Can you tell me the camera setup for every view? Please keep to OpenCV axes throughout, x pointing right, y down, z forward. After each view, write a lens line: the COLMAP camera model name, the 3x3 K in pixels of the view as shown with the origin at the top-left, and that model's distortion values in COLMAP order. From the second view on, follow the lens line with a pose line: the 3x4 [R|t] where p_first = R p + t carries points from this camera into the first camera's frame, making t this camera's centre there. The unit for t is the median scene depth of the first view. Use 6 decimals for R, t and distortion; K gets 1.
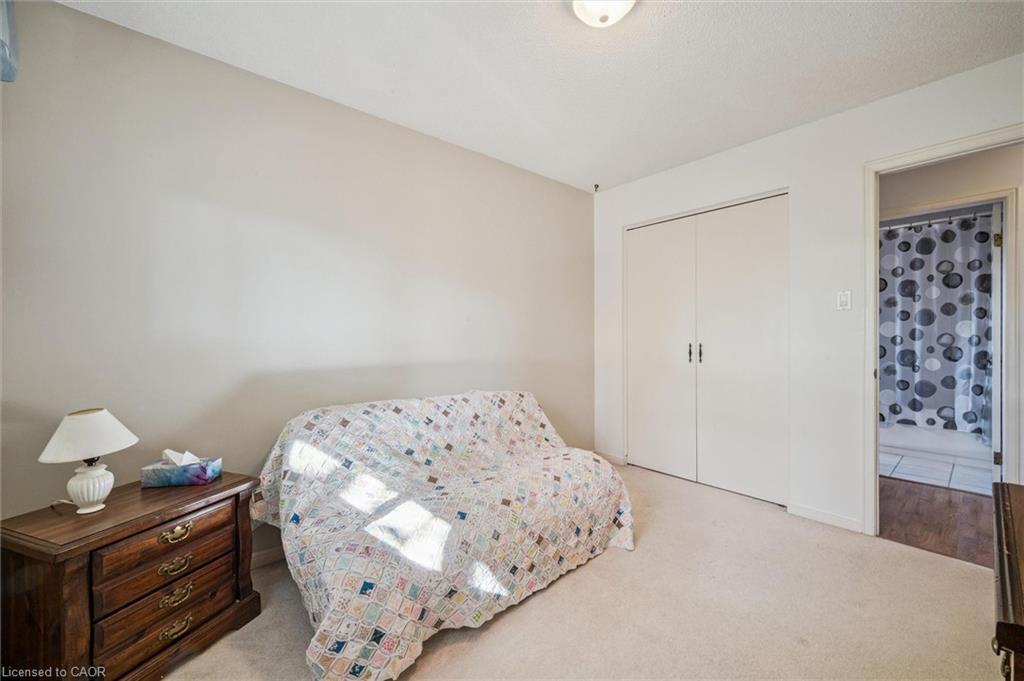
lens RADIAL K [[412.6, 0, 506.7], [0, 412.6, 326.5], [0, 0, 1]] dist [-0.001157, 0.000269]
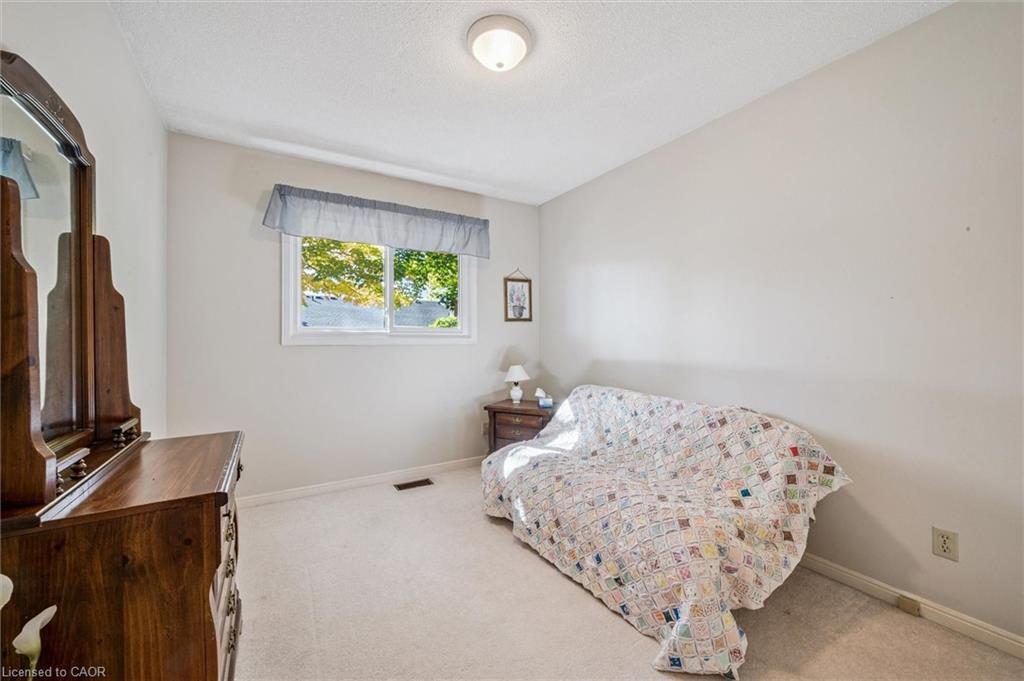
lens RADIAL K [[412.6, 0, 506.7], [0, 412.6, 326.5], [0, 0, 1]] dist [-0.001157, 0.000269]
pose [[-0.173010, -0.012642, -0.984839, 1.136567], [0.019808, 0.999671, -0.016312, 0.008625], [0.984721, -0.022330, -0.172703, 1.017300]]
